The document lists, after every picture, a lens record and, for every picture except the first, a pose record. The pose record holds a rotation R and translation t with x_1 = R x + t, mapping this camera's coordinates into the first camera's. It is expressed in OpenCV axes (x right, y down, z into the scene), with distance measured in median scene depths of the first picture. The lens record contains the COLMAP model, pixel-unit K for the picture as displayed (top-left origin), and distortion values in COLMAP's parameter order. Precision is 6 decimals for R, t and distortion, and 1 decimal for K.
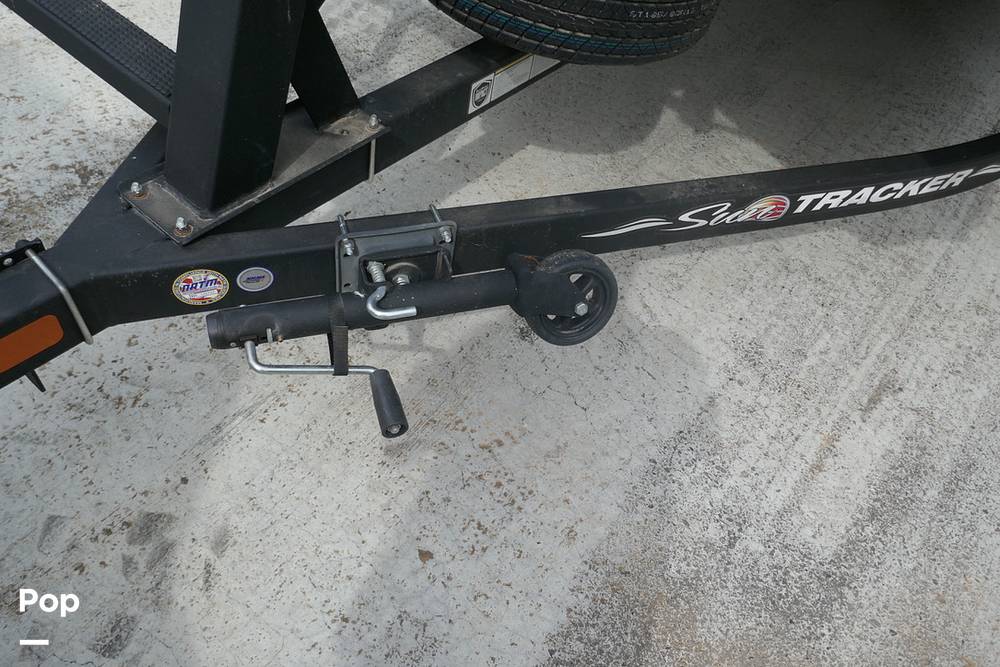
lens RADIAL K [[725.6, 0, 500.5], [0, 725.6, 330.7], [0, 0, 1]] dist [0.000598, -0.004633]
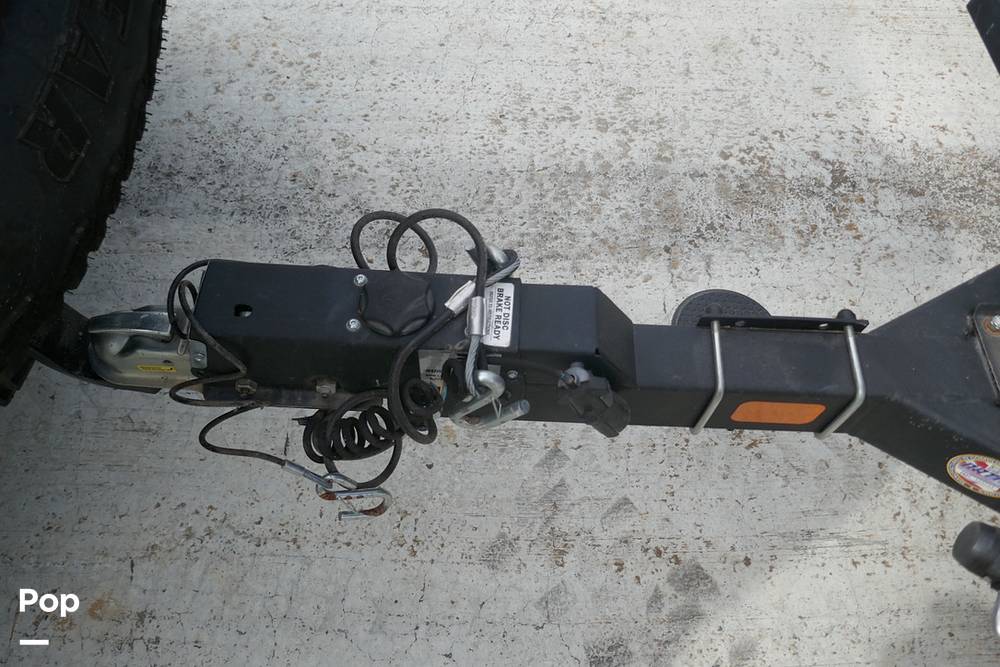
lens RADIAL K [[725.6, 0, 499.9], [0, 725.6, 335.1], [0, 0, 1]] dist [0.000598, -0.004633]
pose [[0.612586, 0.604527, -0.509201, -0.269341], [-0.570341, 0.784098, 0.244747, -0.044856], [0.547220, 0.140490, 0.825114, 0.048691]]
